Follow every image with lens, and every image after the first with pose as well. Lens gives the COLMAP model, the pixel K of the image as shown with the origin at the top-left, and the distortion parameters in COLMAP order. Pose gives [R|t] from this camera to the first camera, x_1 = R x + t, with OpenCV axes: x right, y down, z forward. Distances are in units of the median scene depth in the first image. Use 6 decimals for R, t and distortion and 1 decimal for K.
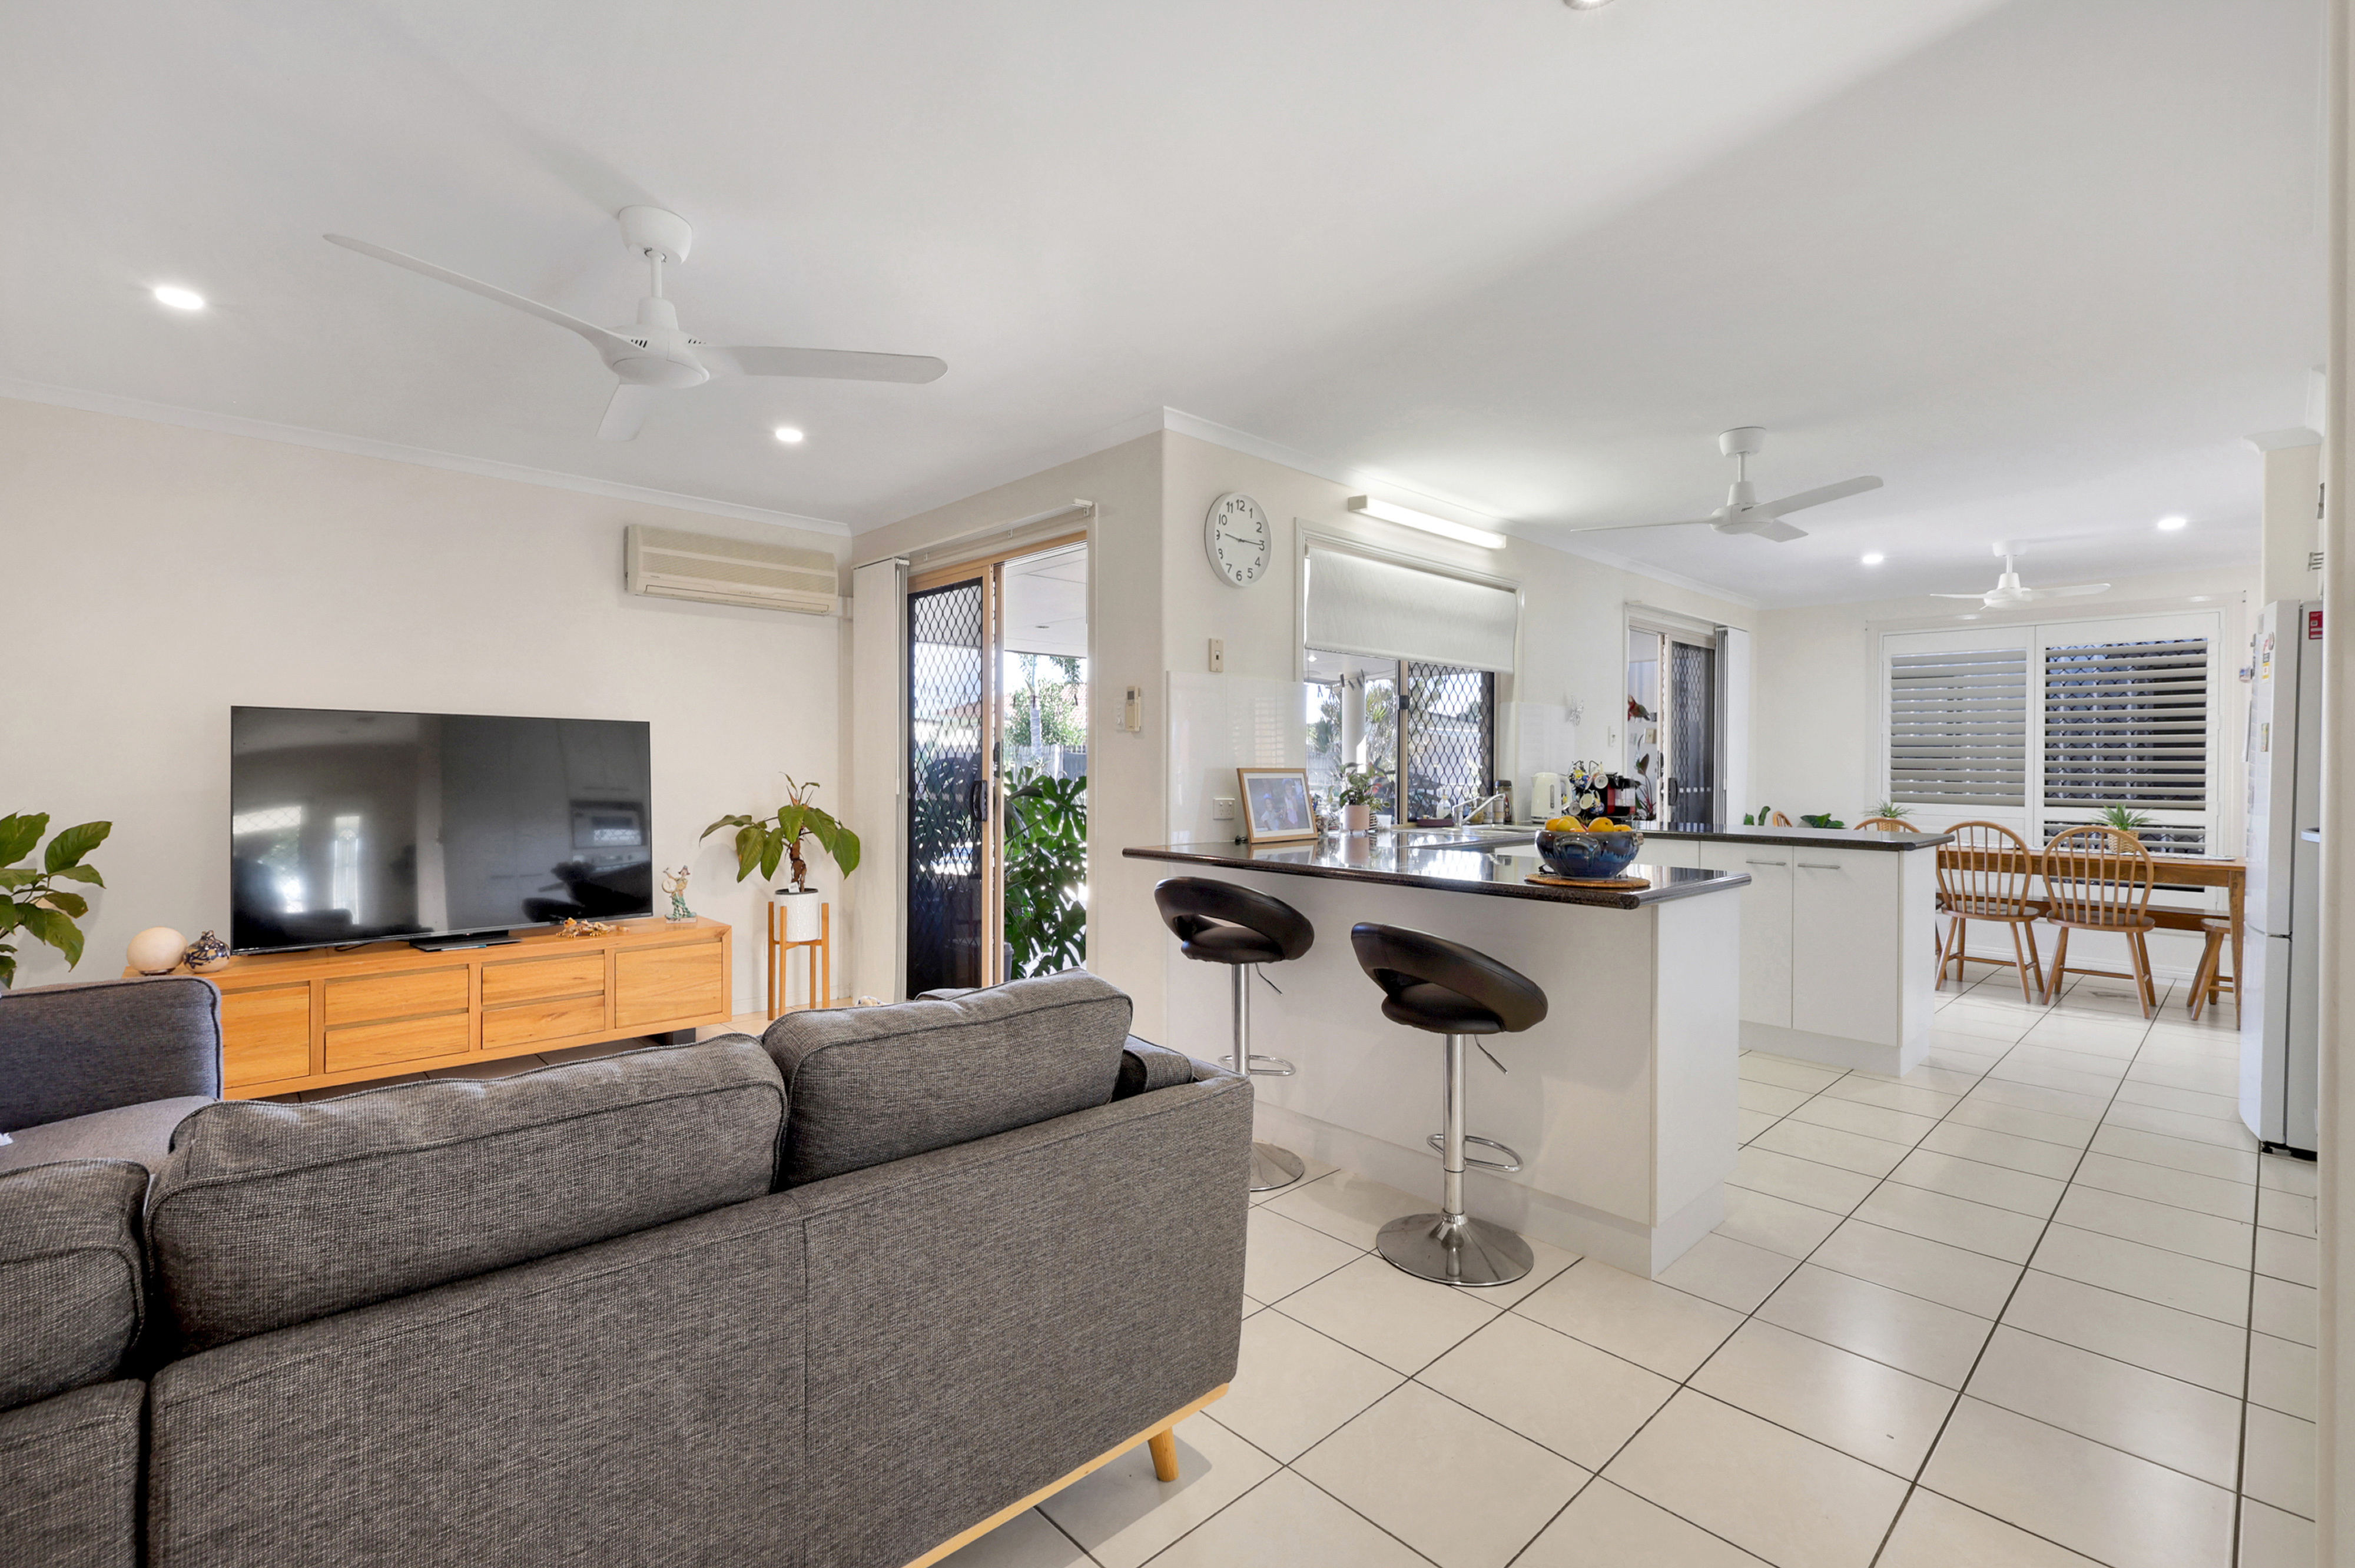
lens RADIAL K [[1001.6, 0, 1173.6], [0, 1001.6, 774.6], [0, 0, 1]] dist [0.002740, 0.000103]
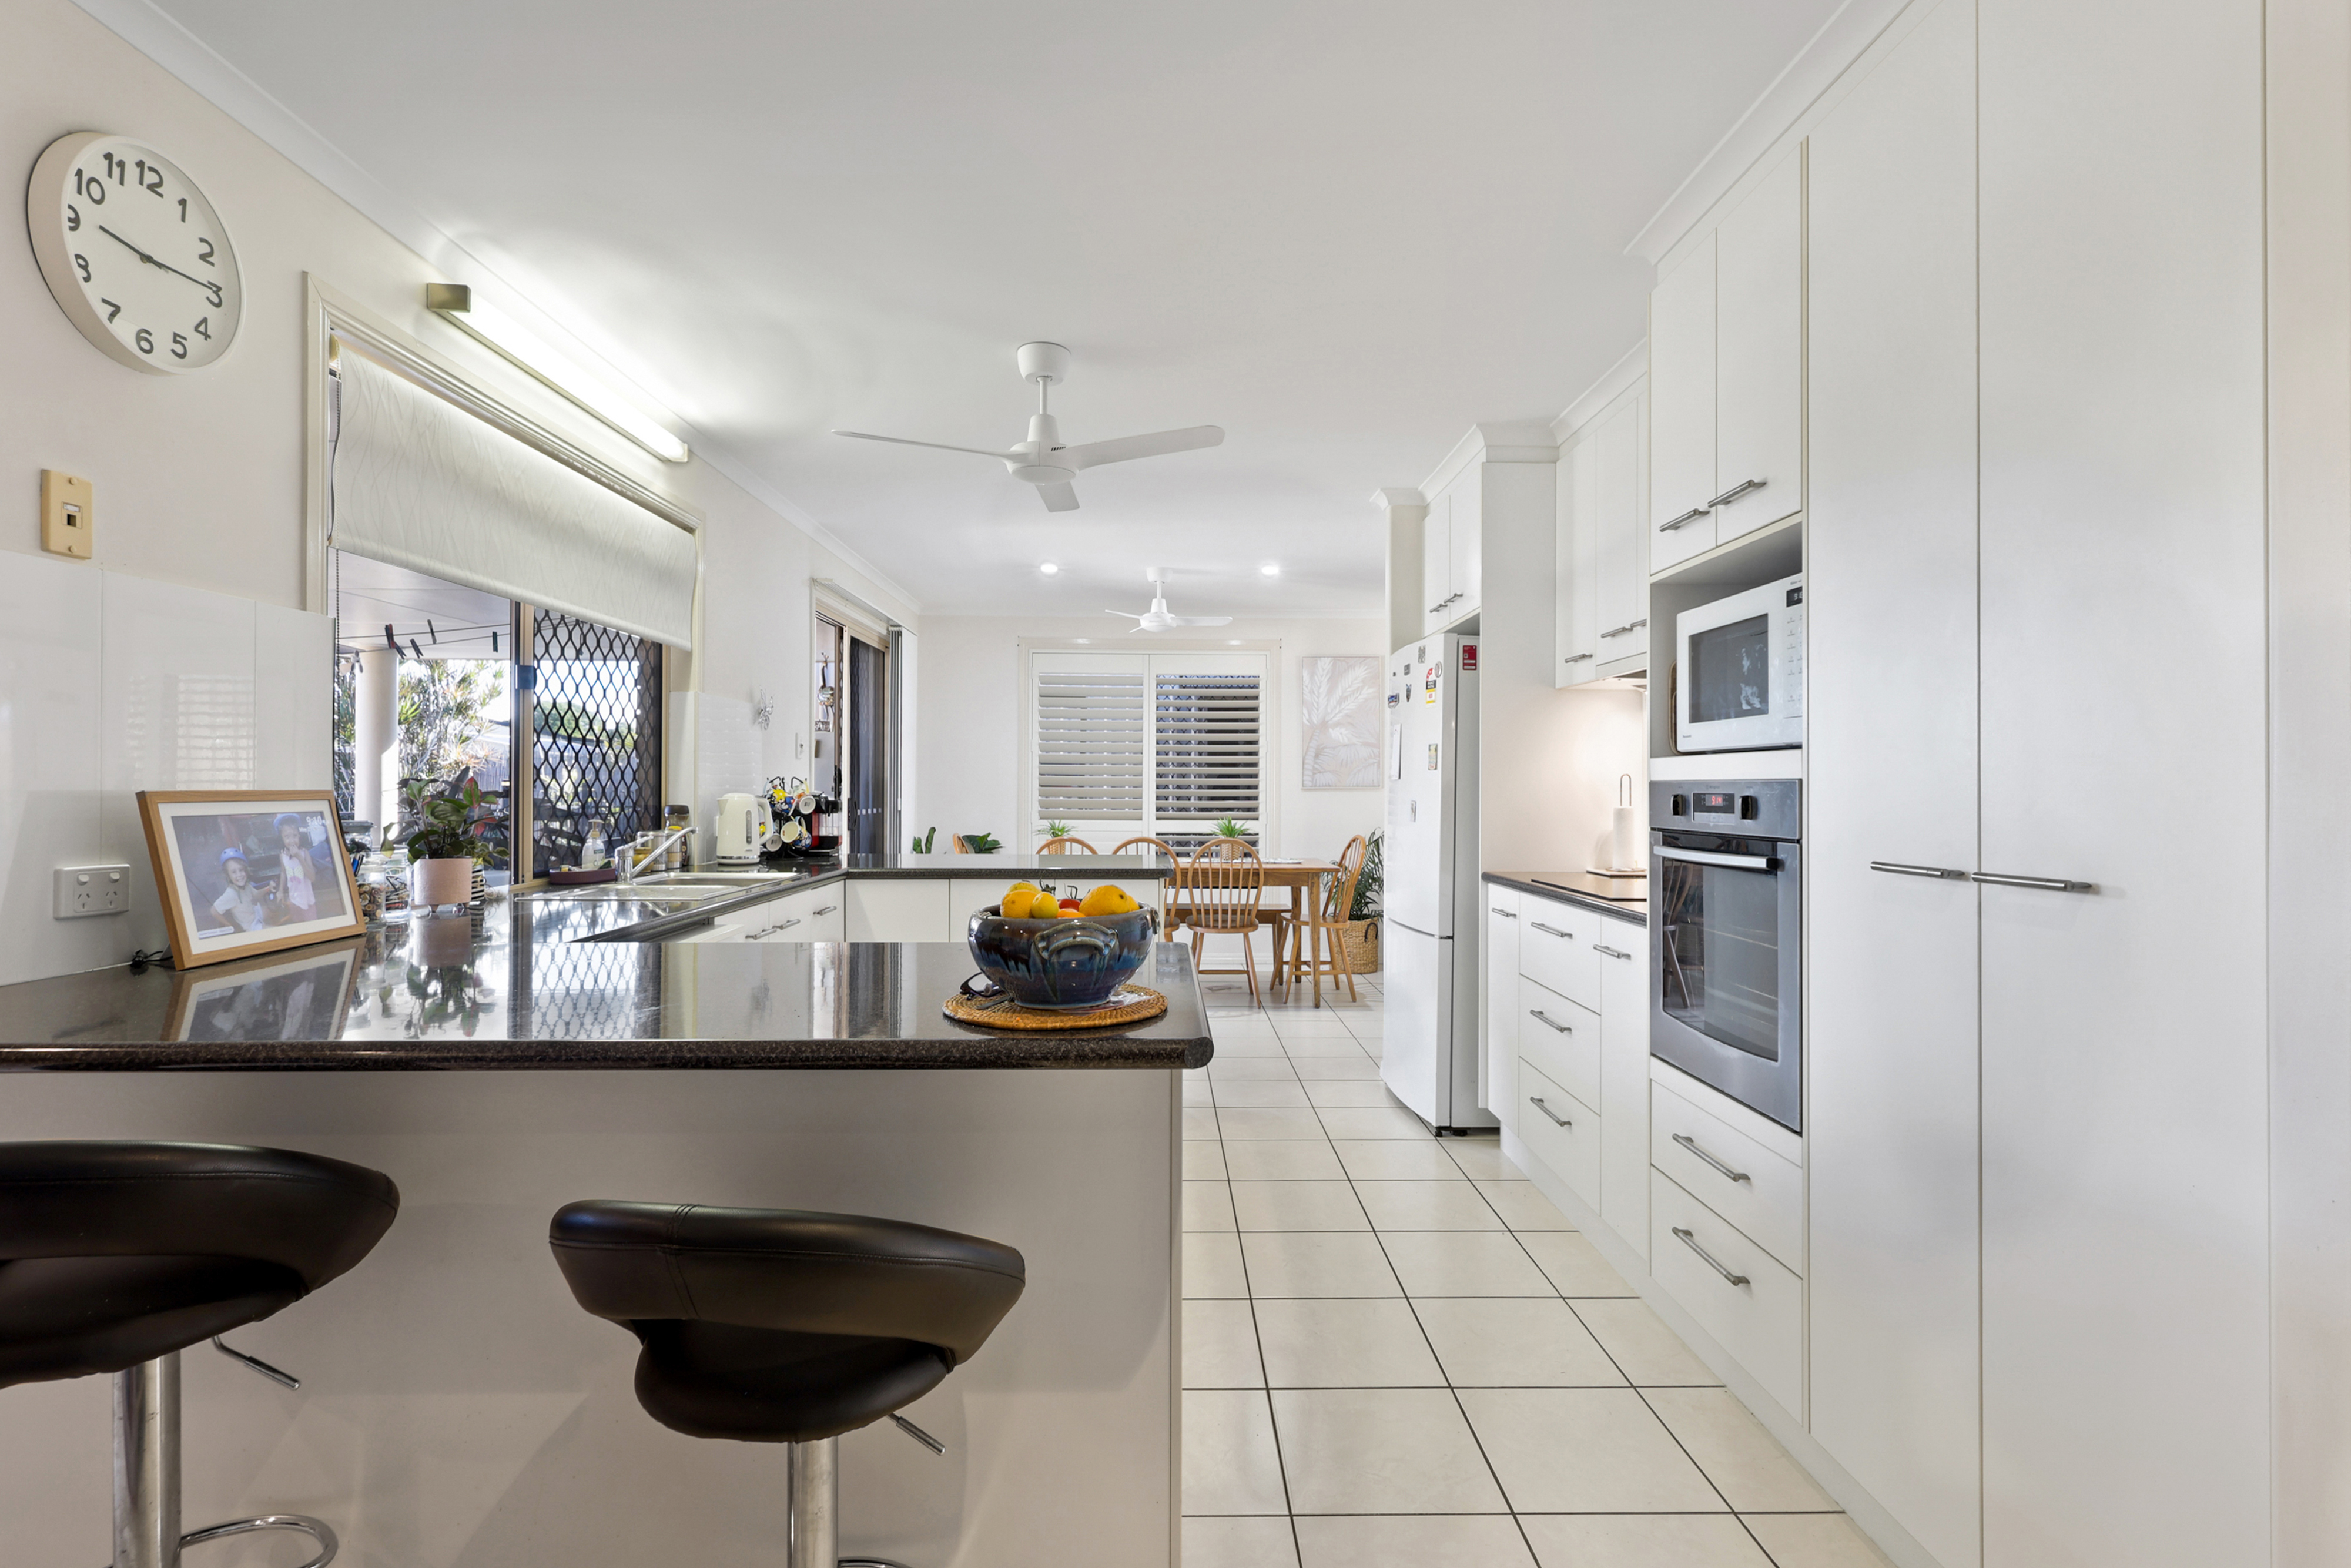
lens RADIAL K [[1067.3, 0, 1163.1], [0, 1067.3, 775.0], [0, 0, 1]] dist [-0.000253, 0.001611]
pose [[0.677124, 0.003772, 0.735859, 0.017240], [0.008523, 0.999880, -0.012968, -0.002683], [-0.735819, 0.015053, 0.677011, 0.261229]]
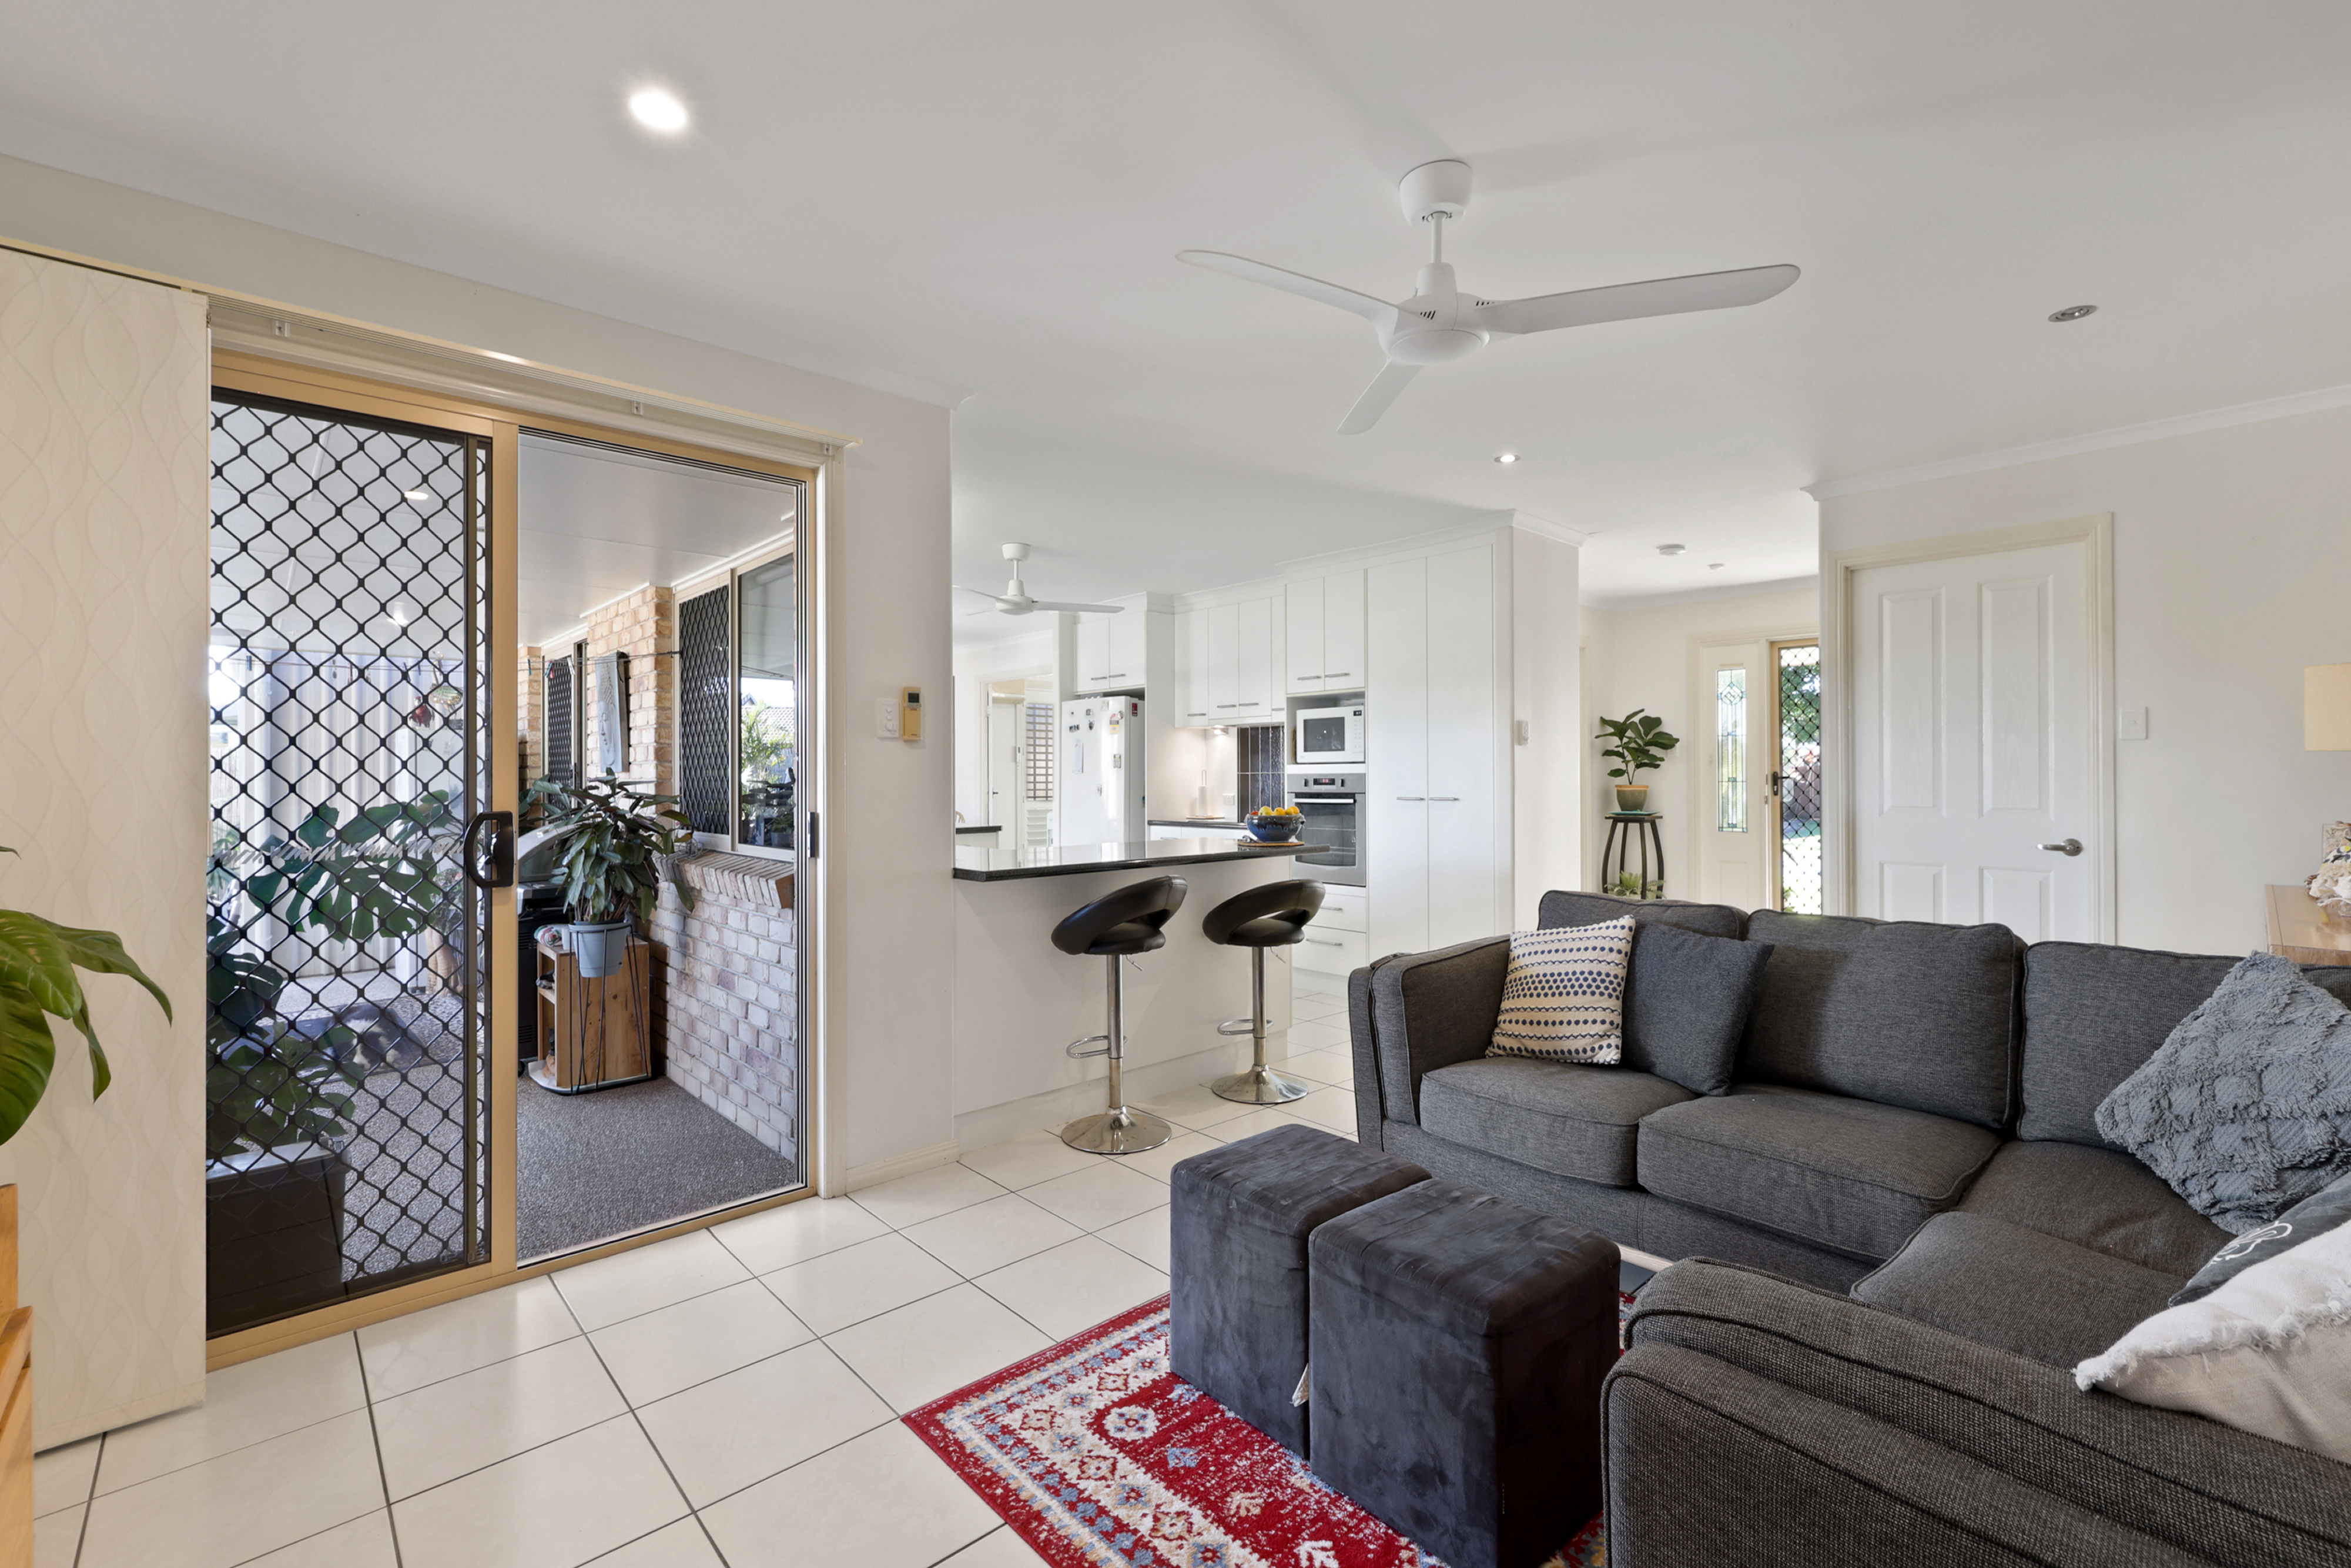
lens RADIAL K [[1000.0, 0, 1181.0], [0, 1000.0, 776.8], [0, 0, 1]] dist [0.002740, 0.000103]
pose [[0.016512, -0.008710, 0.999826, -0.594497], [0.017538, 0.999811, 0.008421, -0.012132], [-0.999710, 0.017396, 0.016662, 0.510491]]
